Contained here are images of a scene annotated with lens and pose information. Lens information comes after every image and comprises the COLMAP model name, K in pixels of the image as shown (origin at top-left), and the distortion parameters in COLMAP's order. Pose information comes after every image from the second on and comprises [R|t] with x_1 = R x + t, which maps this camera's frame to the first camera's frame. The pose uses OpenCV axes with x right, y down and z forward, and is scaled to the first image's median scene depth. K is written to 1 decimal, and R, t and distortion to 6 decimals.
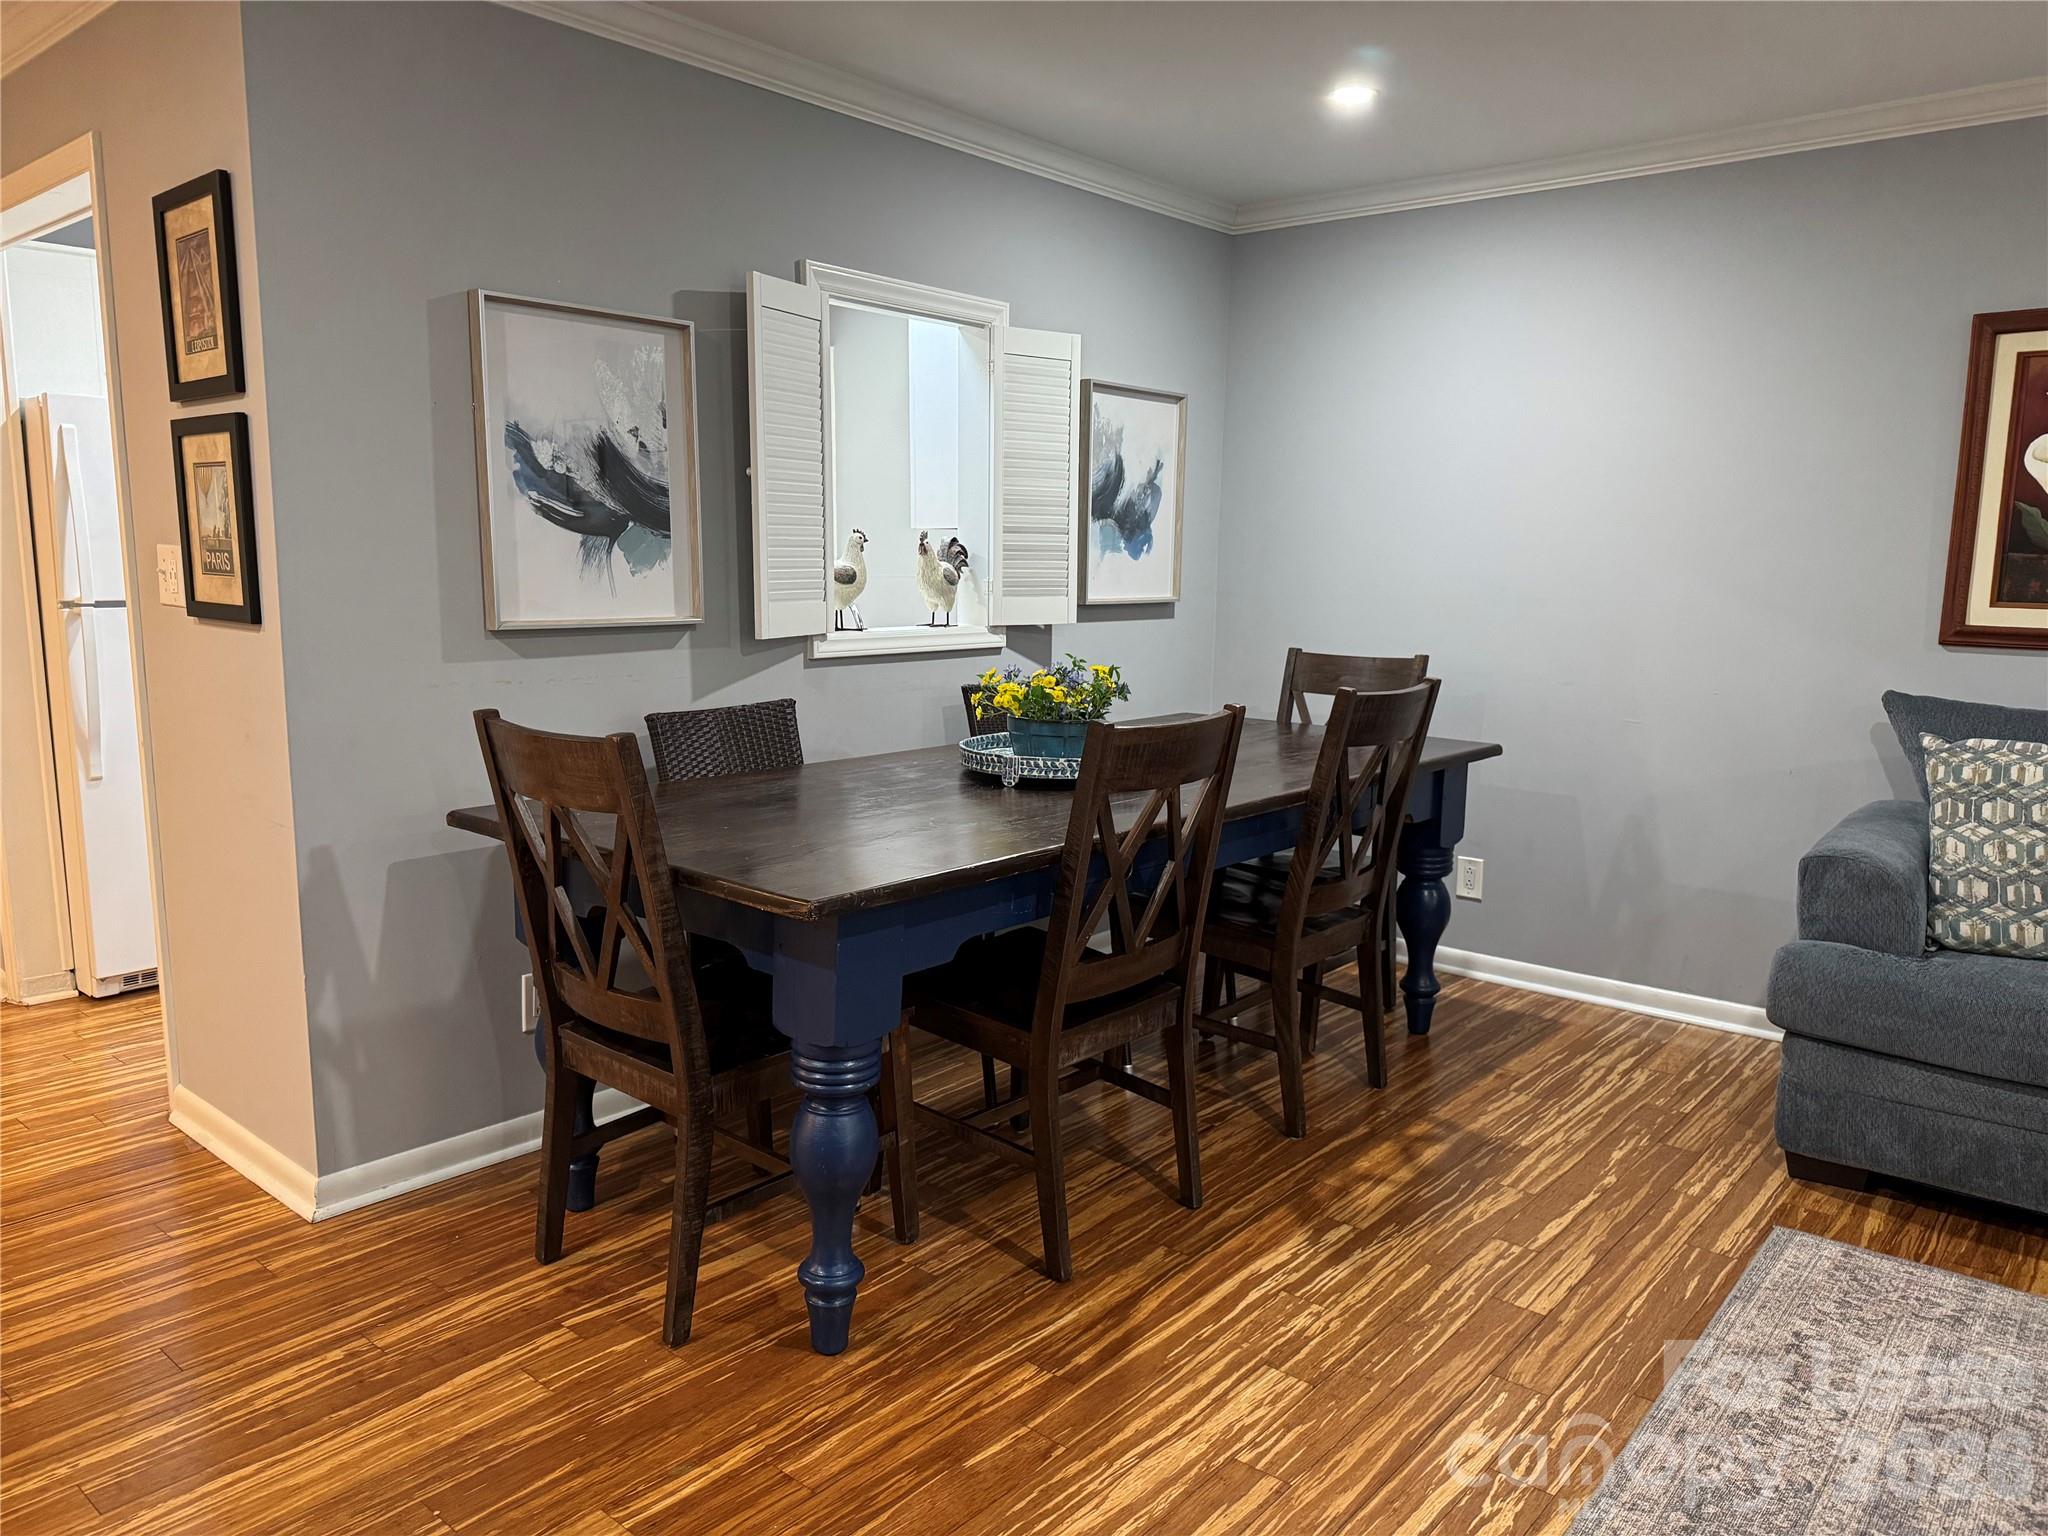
lens RADIAL K [[1426.3, 0, 1029.5], [0, 1426.3, 772.4], [0, 0, 1]] dist [0.046455, -0.057071]
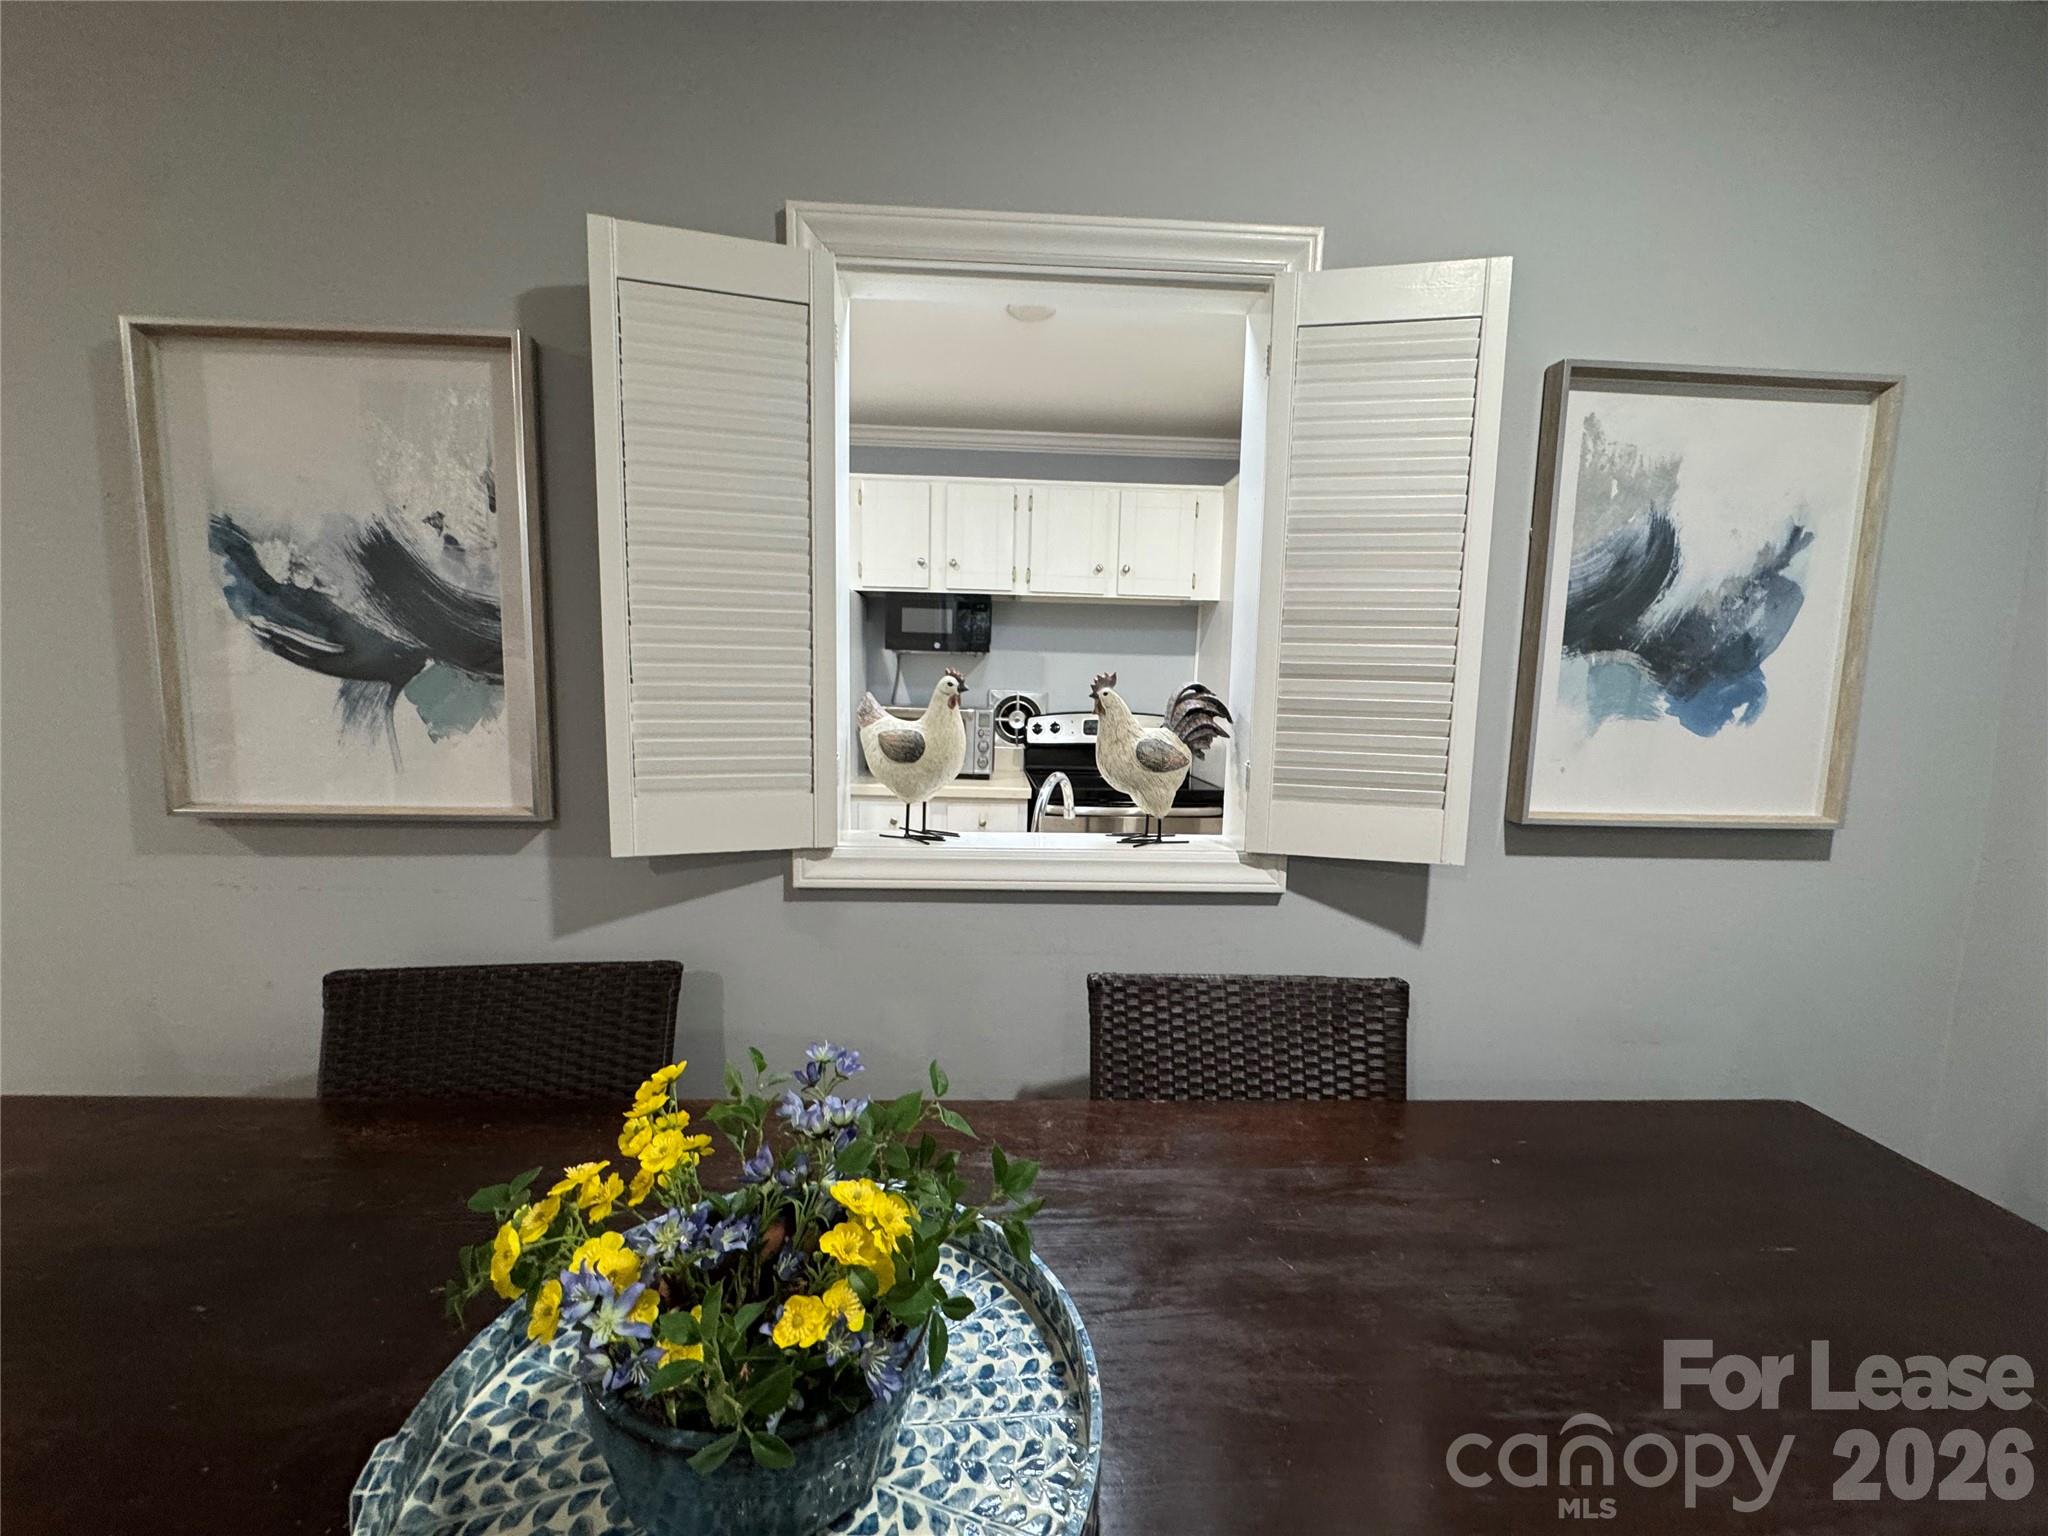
lens RADIAL K [[819.4, 0, 1018.0], [0, 819.4, 767.3], [0, 0, 1]] dist [-0.004316, 0.000383]
pose [[0.676924, 0.079610, -0.731735, 0.170706], [-0.124862, 0.992145, -0.007568, -0.152383], [0.725385, 0.096488, 0.681547, 0.917630]]
